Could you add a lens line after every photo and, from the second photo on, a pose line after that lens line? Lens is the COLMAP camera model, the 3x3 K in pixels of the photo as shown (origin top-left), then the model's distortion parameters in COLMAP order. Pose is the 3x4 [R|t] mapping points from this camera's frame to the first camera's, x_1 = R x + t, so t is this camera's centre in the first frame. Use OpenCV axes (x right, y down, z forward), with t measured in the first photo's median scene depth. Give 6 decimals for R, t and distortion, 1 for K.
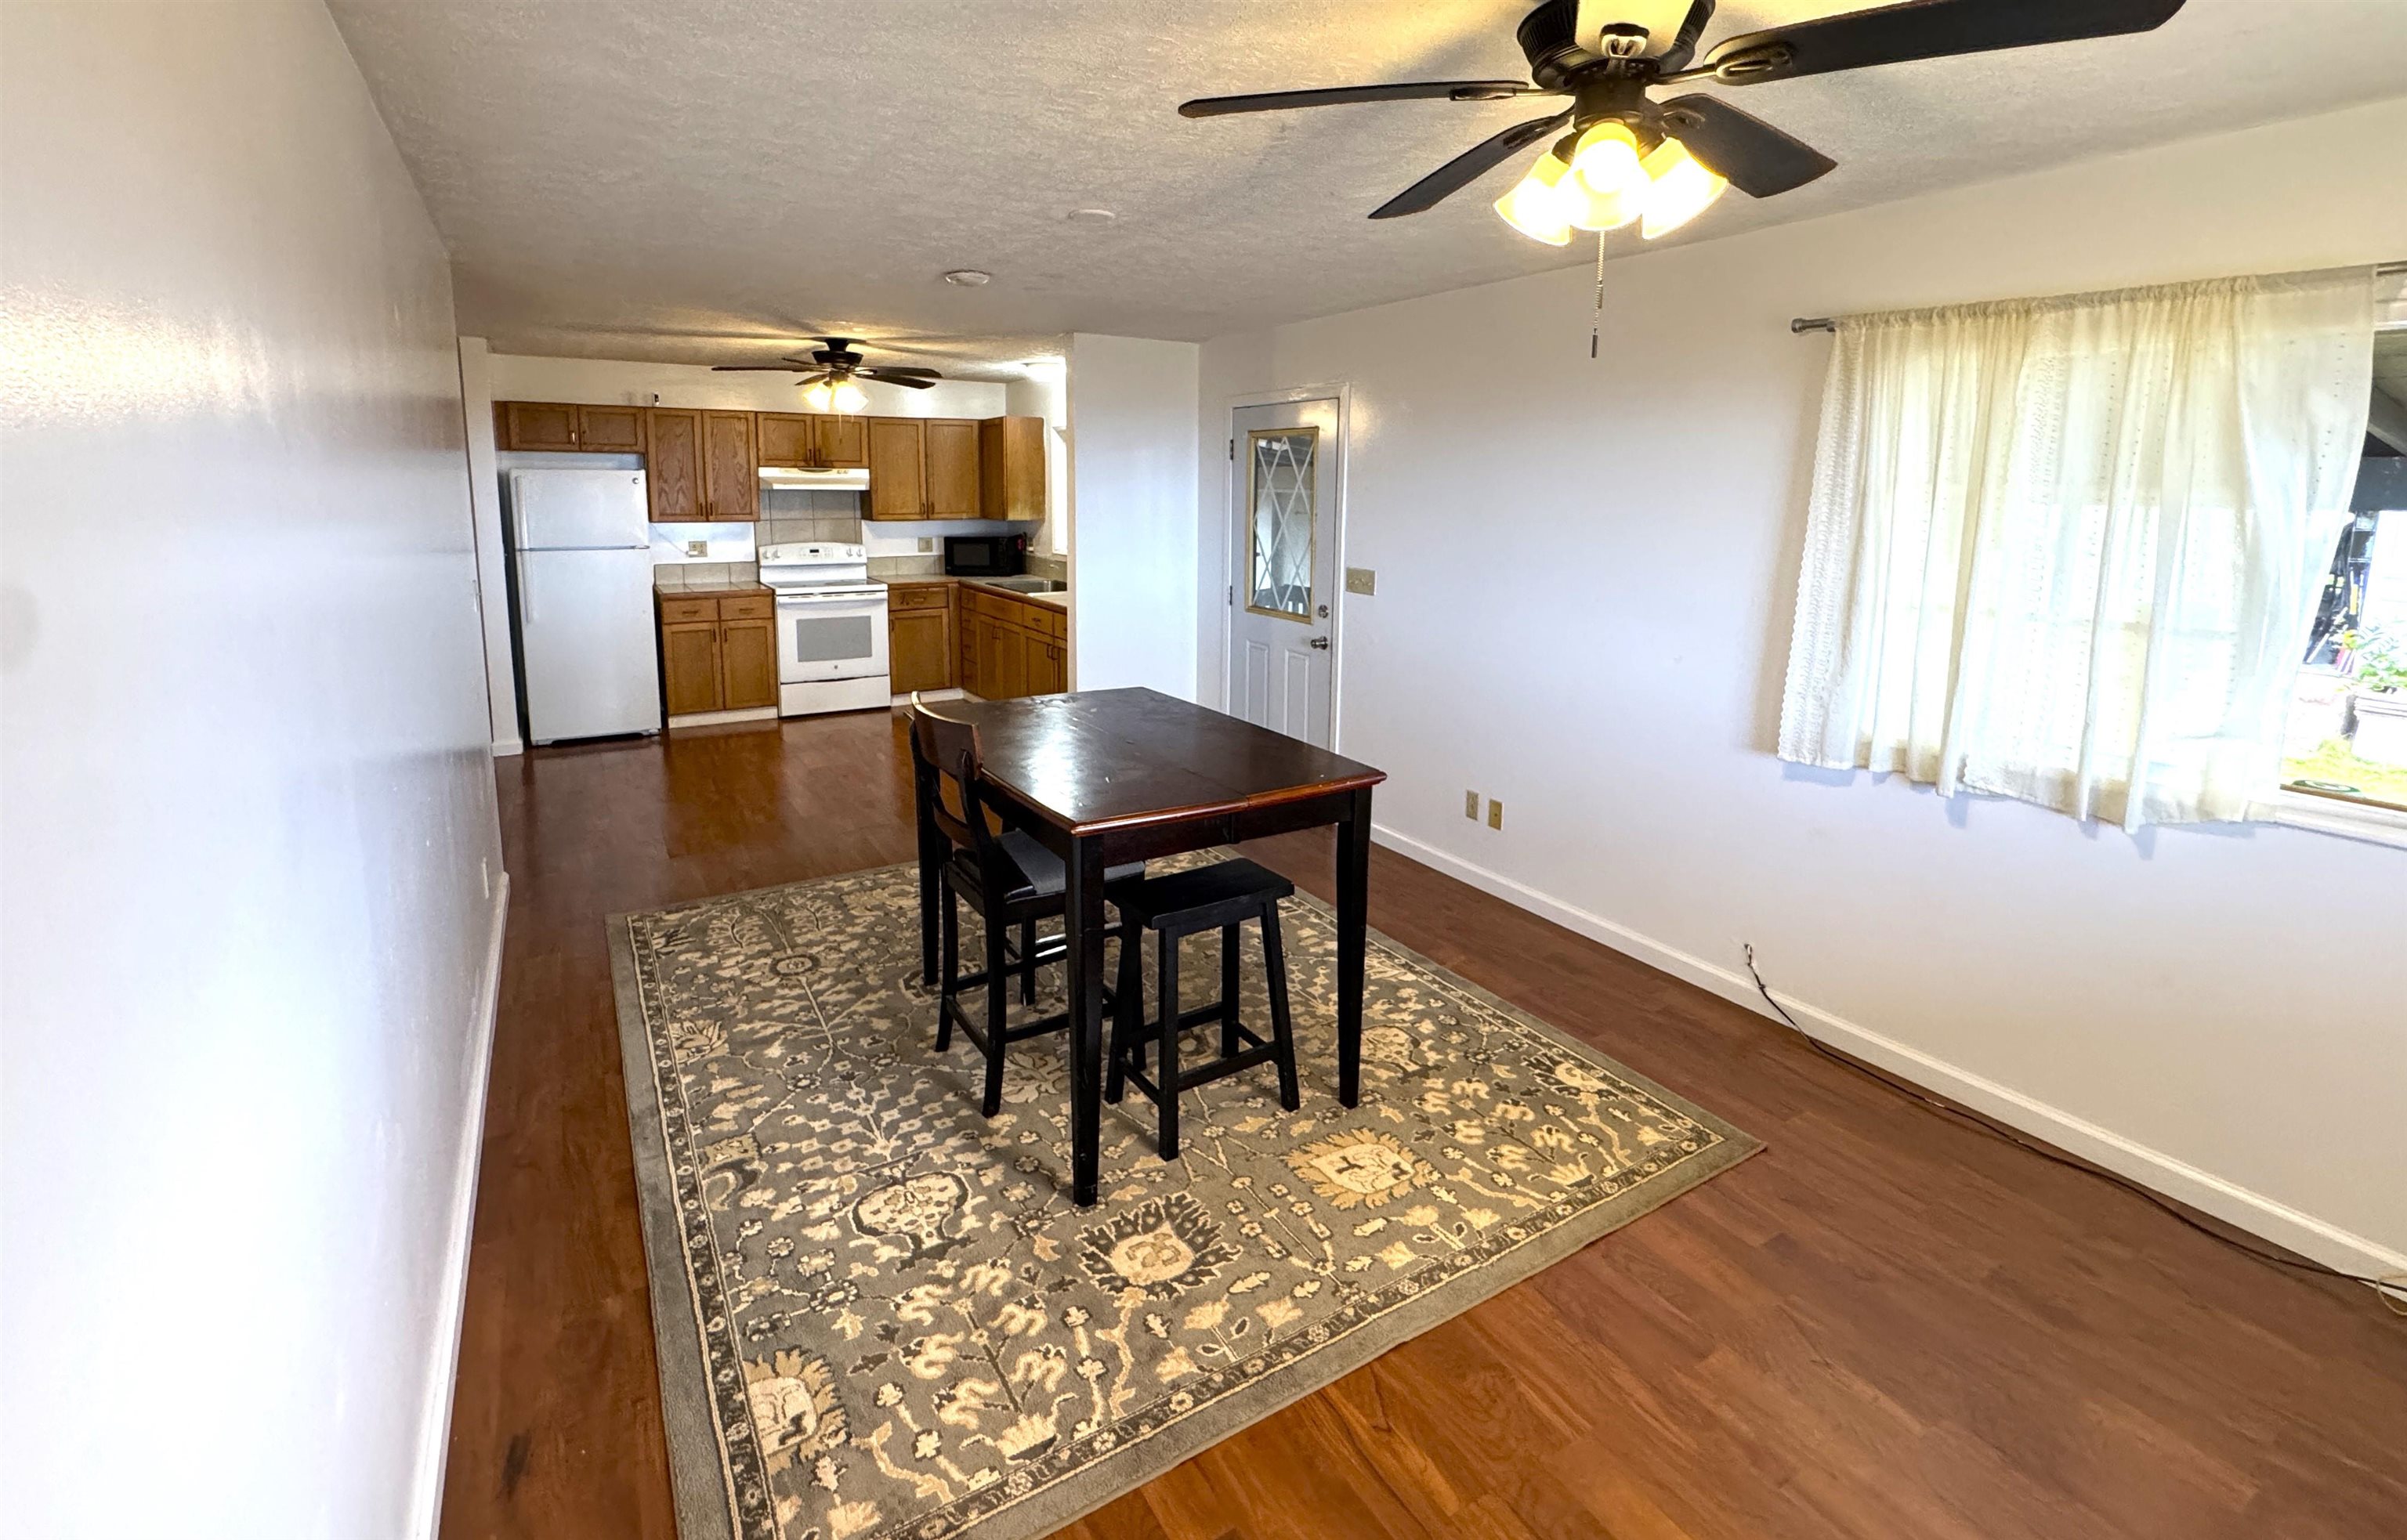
lens RADIAL K [[1059.5, 0, 1192.6], [0, 1059.5, 639.7], [0, 0, 1]] dist [-0.000940, 0.000254]
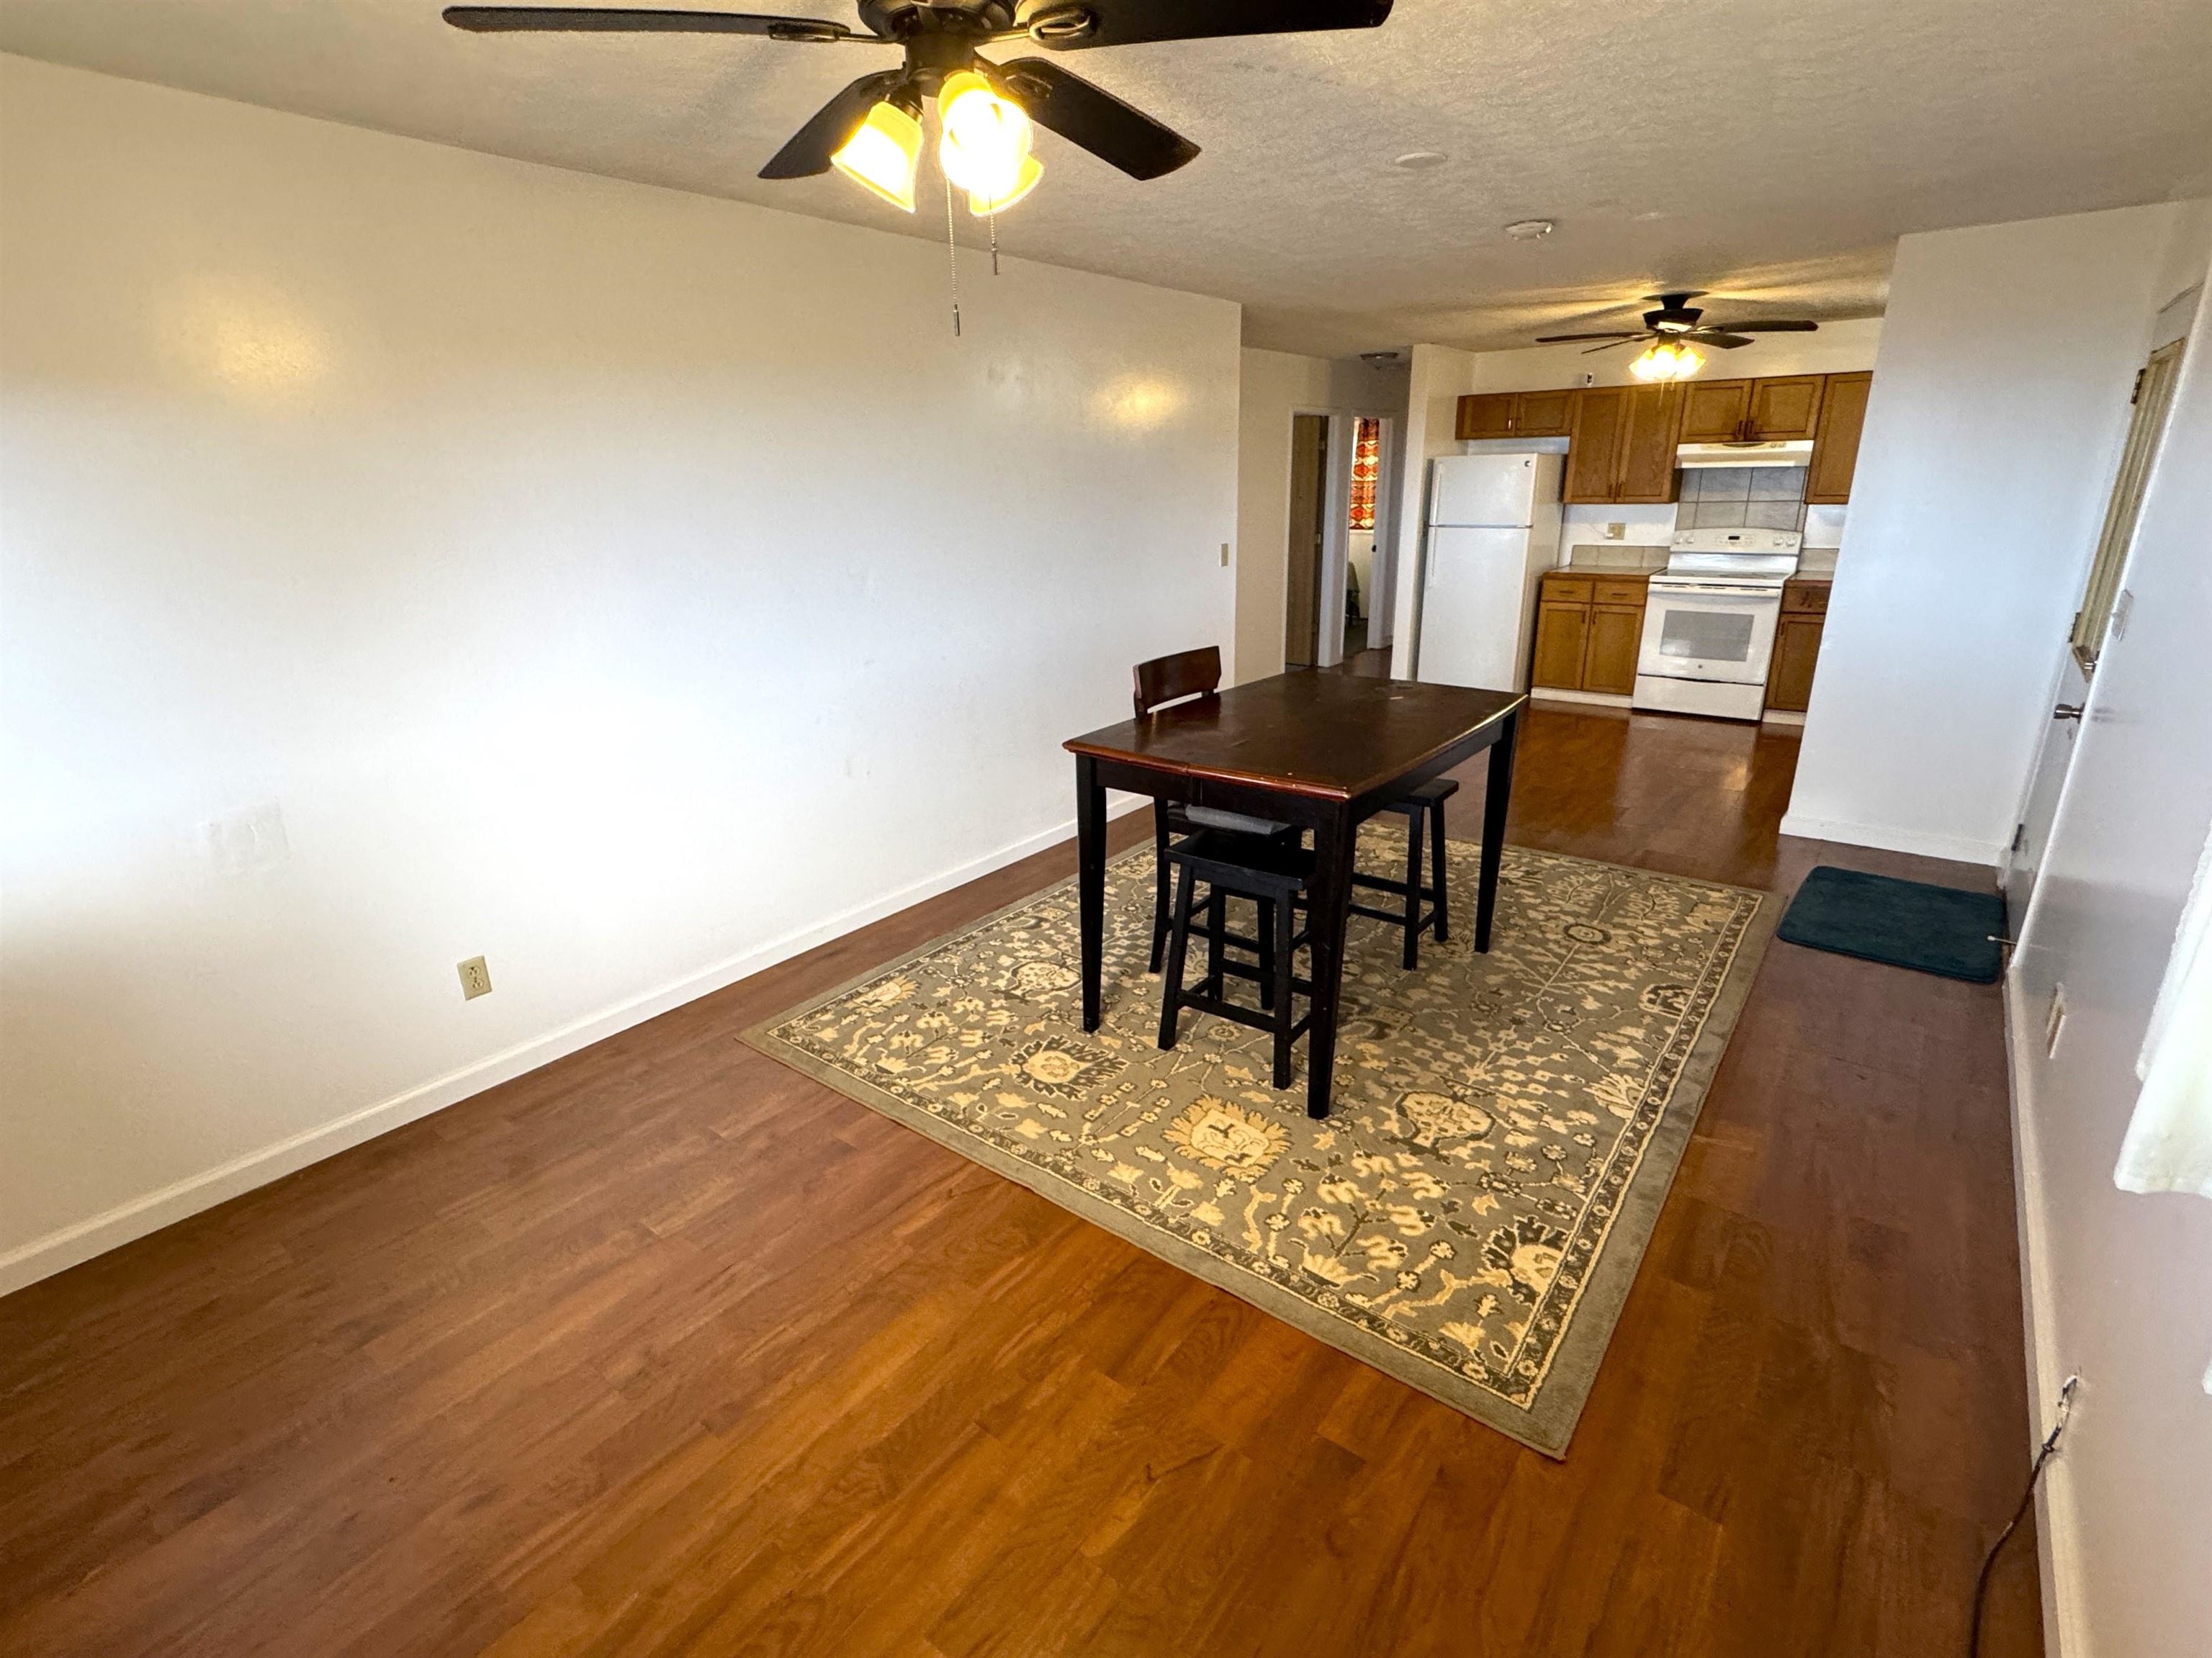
lens RADIAL K [[1032.4, 0, 1106.0], [0, 1032.4, 829.0], [0, 0, 1]] dist [-0.000424, 0.000155]
pose [[0.362771, 0.285500, -0.887067, 0.694019], [-0.108760, 0.958379, 0.263973, -0.043022], [0.925510, 0.000715, 0.378723, 0.362820]]
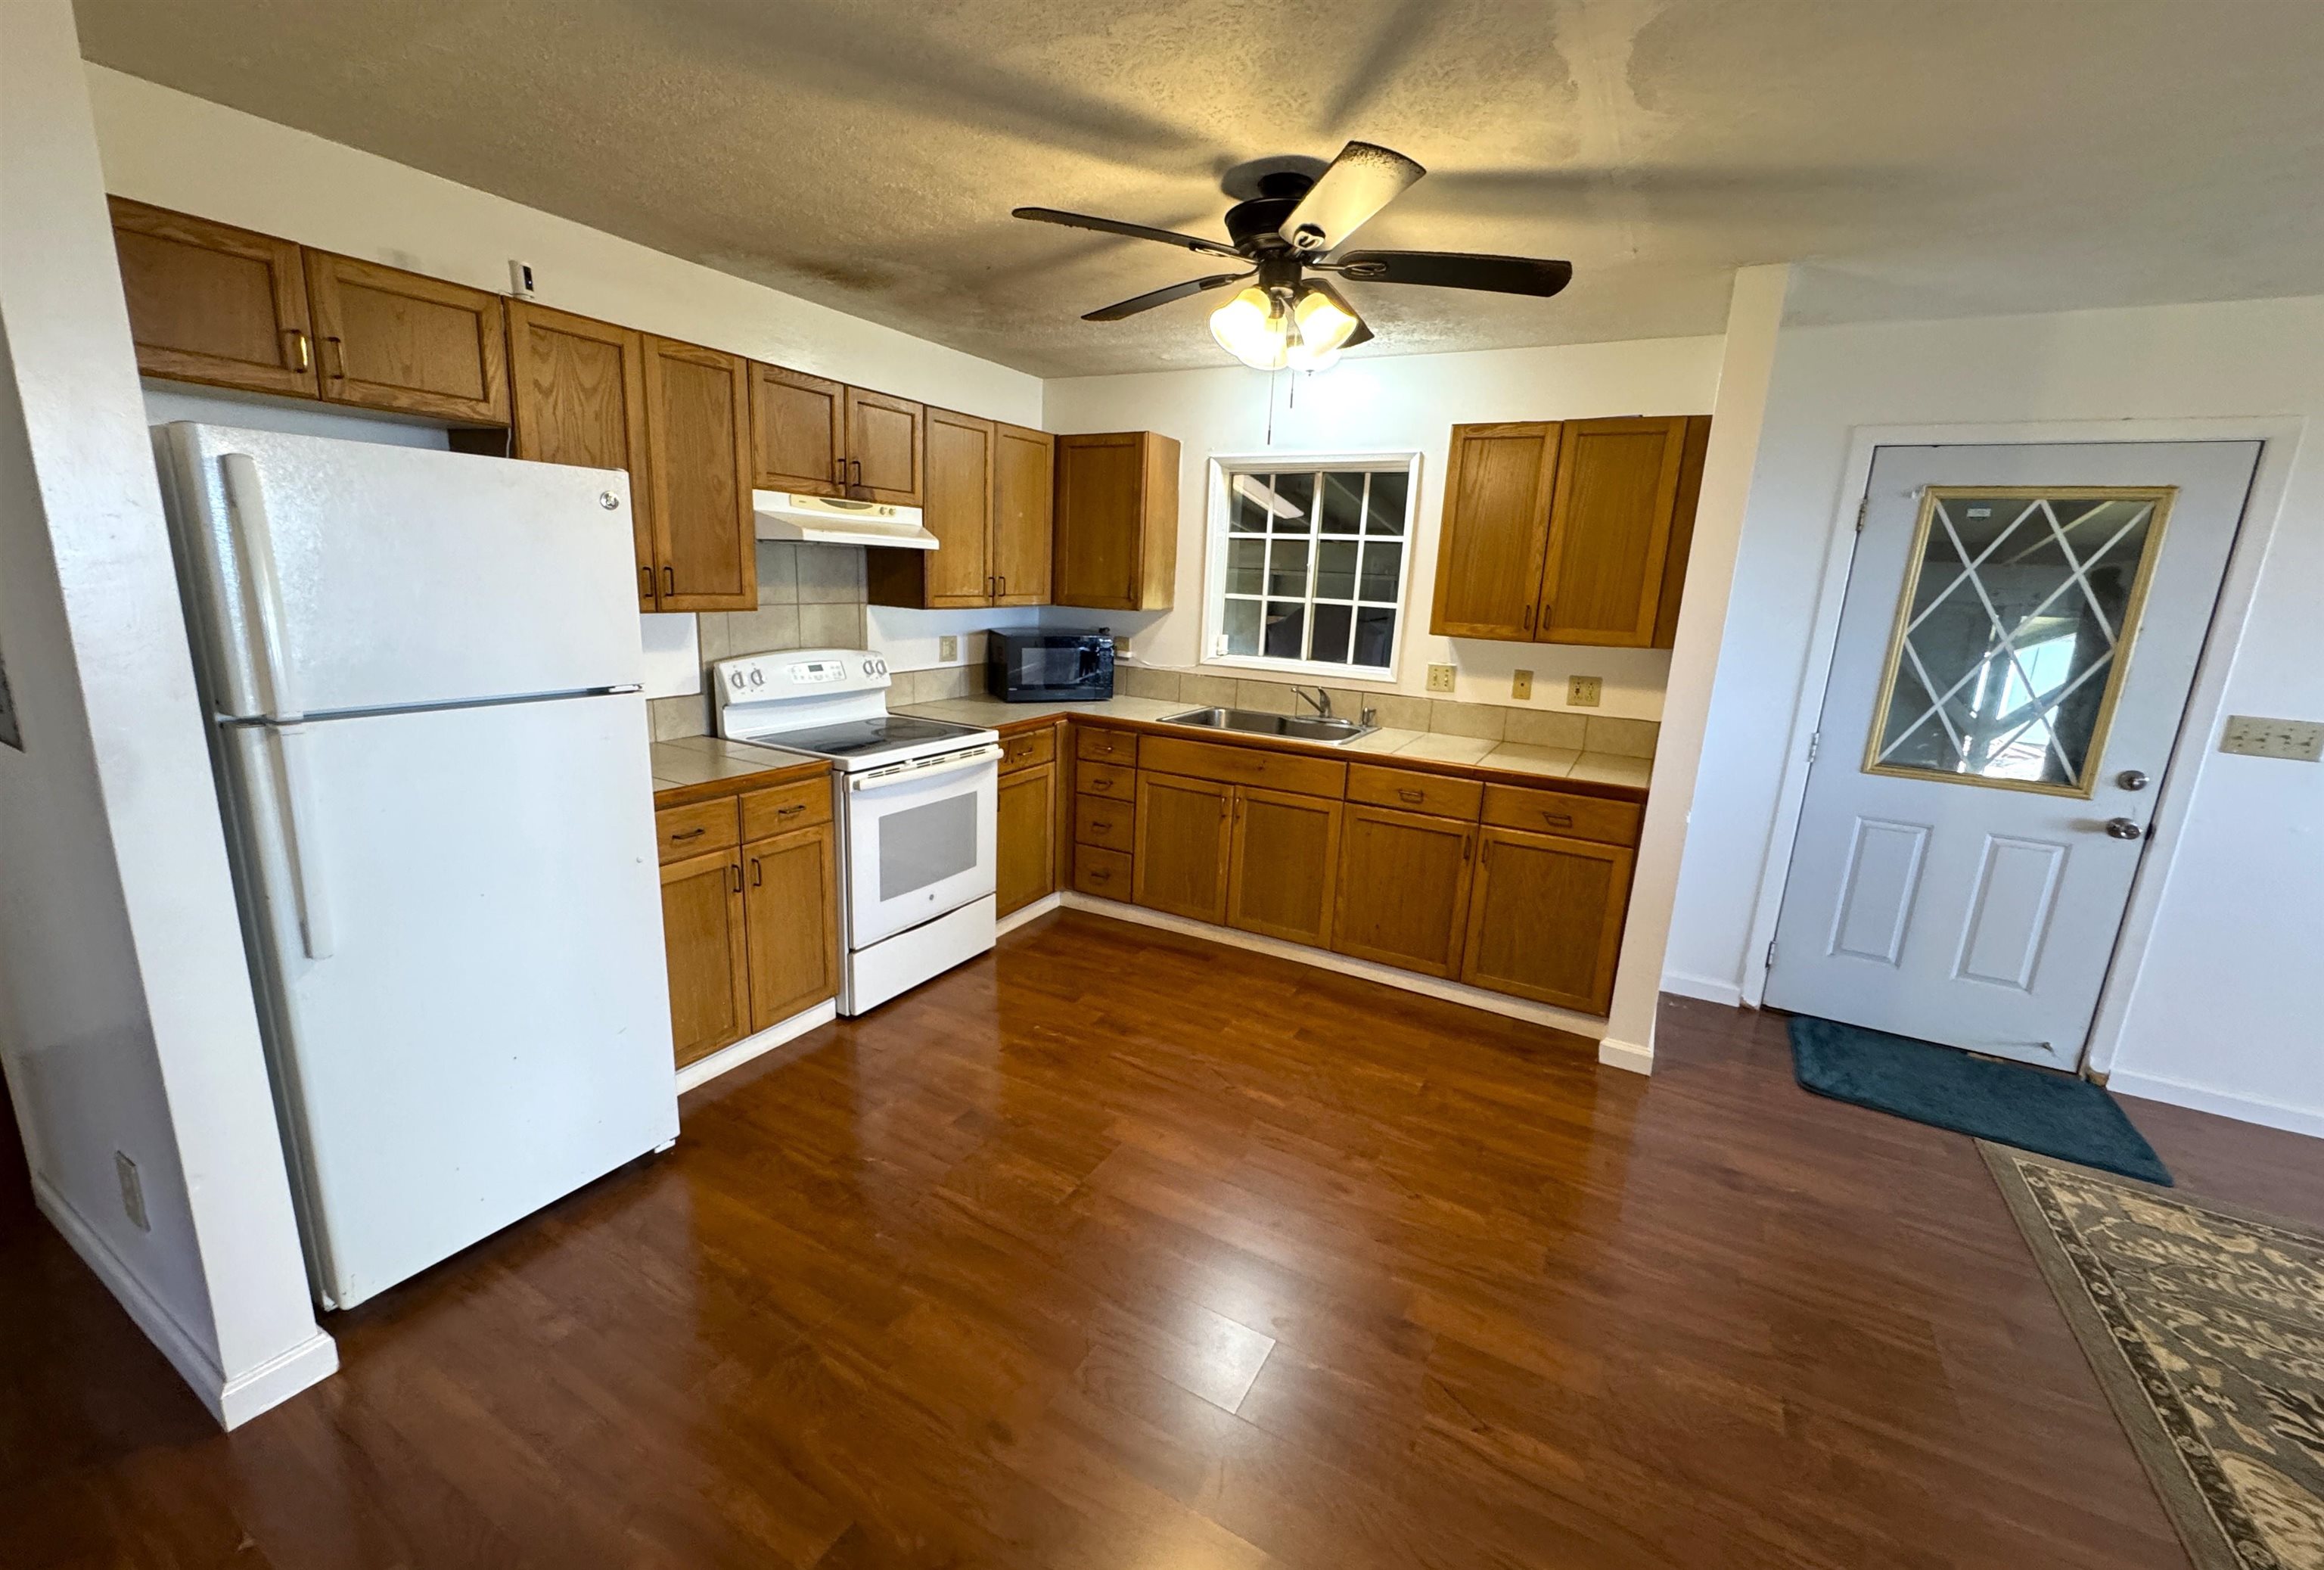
lens RADIAL K [[929.3, 0, 1162.0], [0, 929.3, 785.0], [0, 0, 1]] dist [-0.001288, -0.000221]
pose [[0.864356, -0.082386, 0.496086, -0.988887], [0.035567, 0.994034, 0.103110, -0.153033], [-0.501621, -0.071480, 0.862129, 1.191239]]
